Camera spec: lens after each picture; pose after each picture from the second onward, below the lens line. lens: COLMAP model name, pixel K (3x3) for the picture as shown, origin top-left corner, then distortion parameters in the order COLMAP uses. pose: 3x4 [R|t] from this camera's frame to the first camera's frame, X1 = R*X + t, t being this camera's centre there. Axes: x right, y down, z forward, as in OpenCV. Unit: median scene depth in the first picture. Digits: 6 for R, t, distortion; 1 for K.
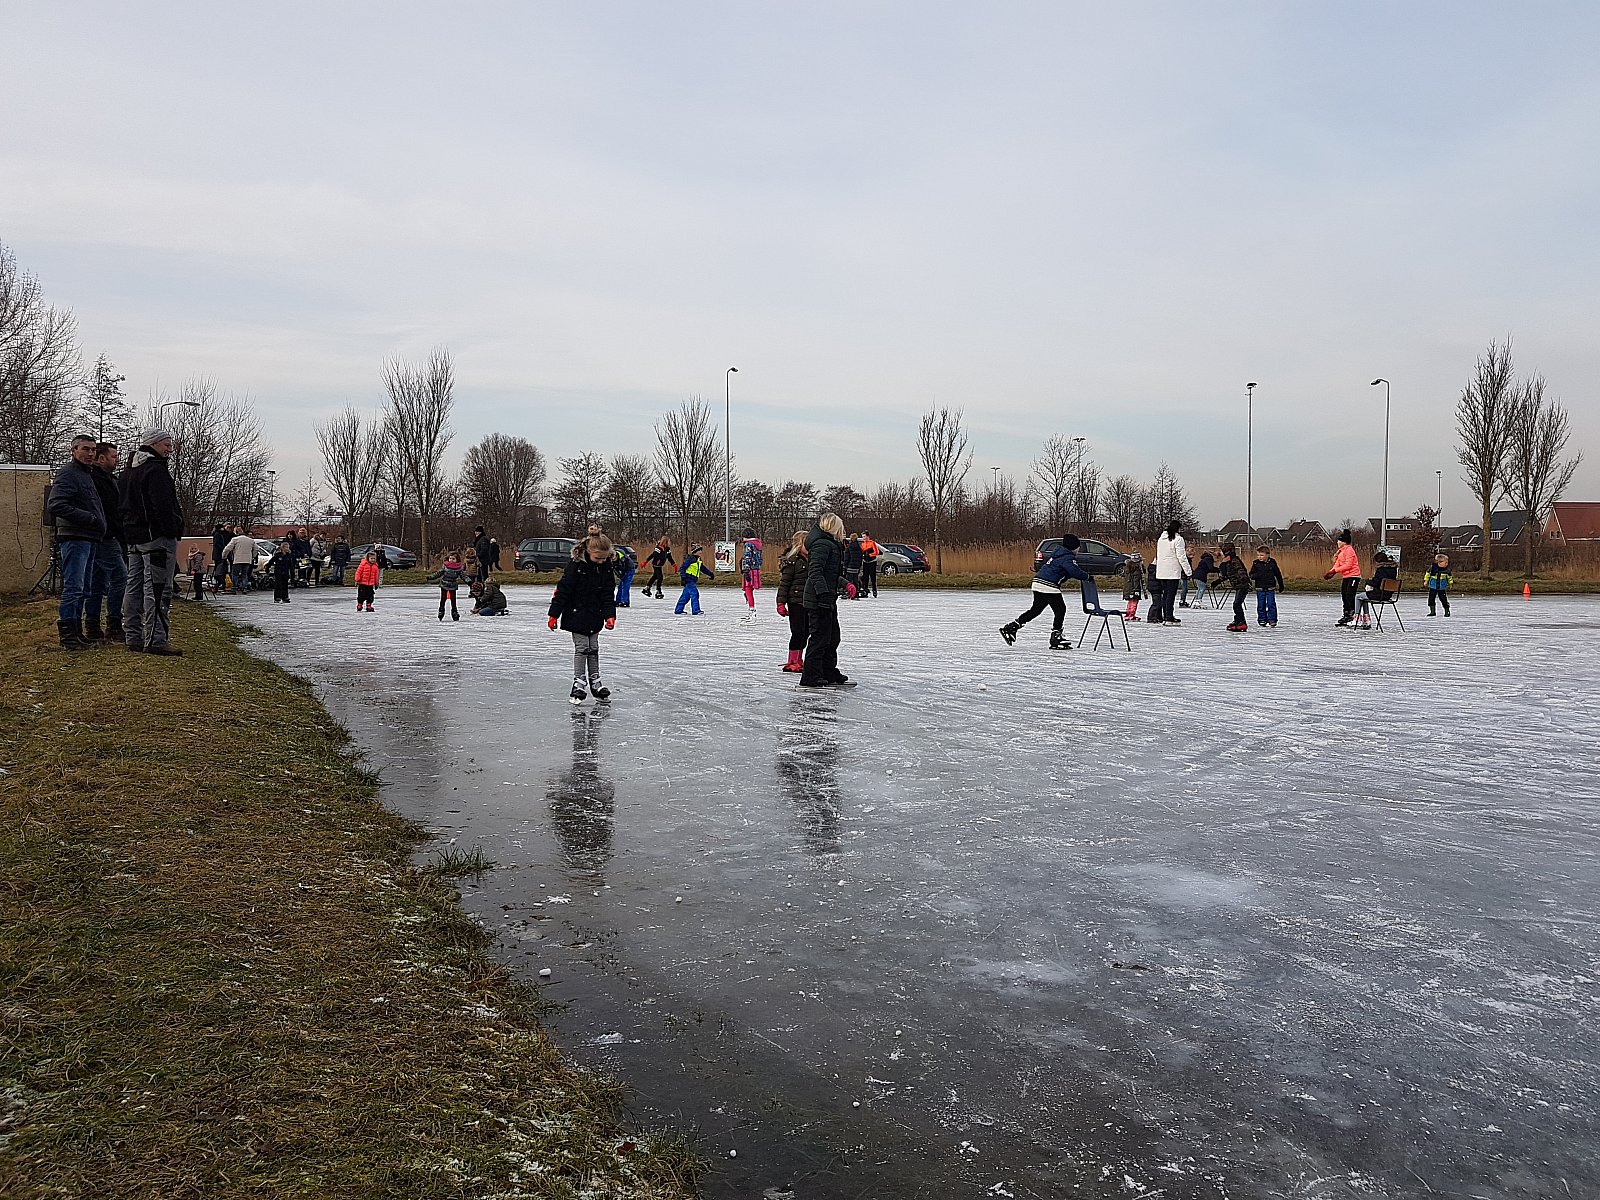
lens RADIAL K [[1264.8, 0, 798.5], [0, 1264.8, 549.8], [0, 0, 1]] dist [0.015359, -0.014909]
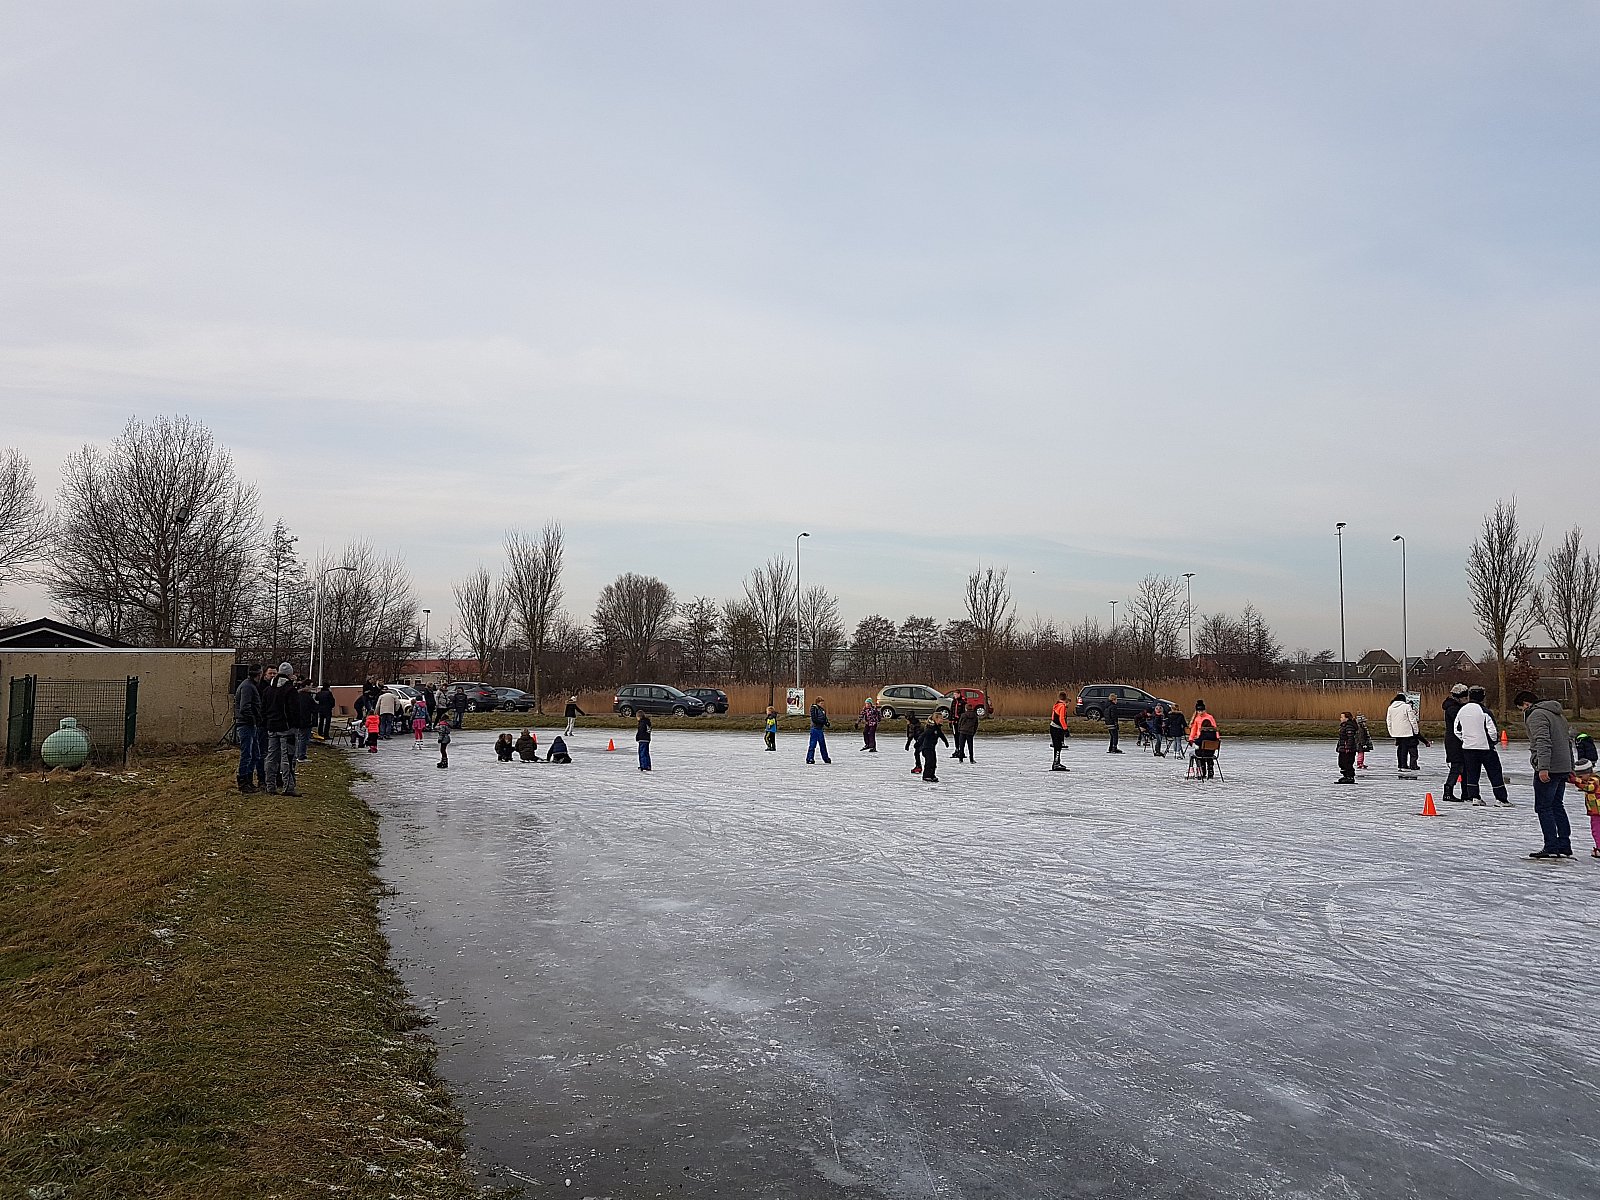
lens RADIAL K [[1264.8, 0, 780.5], [0, 1264.8, 578.8], [0, 0, 1]] dist [0.015359, -0.014909]
pose [[0.992215, -0.011799, -0.123975, 0.049782], [0.001996, 0.996881, -0.078900, -0.010311], [0.124519, 0.078039, 0.989144, -0.086547]]
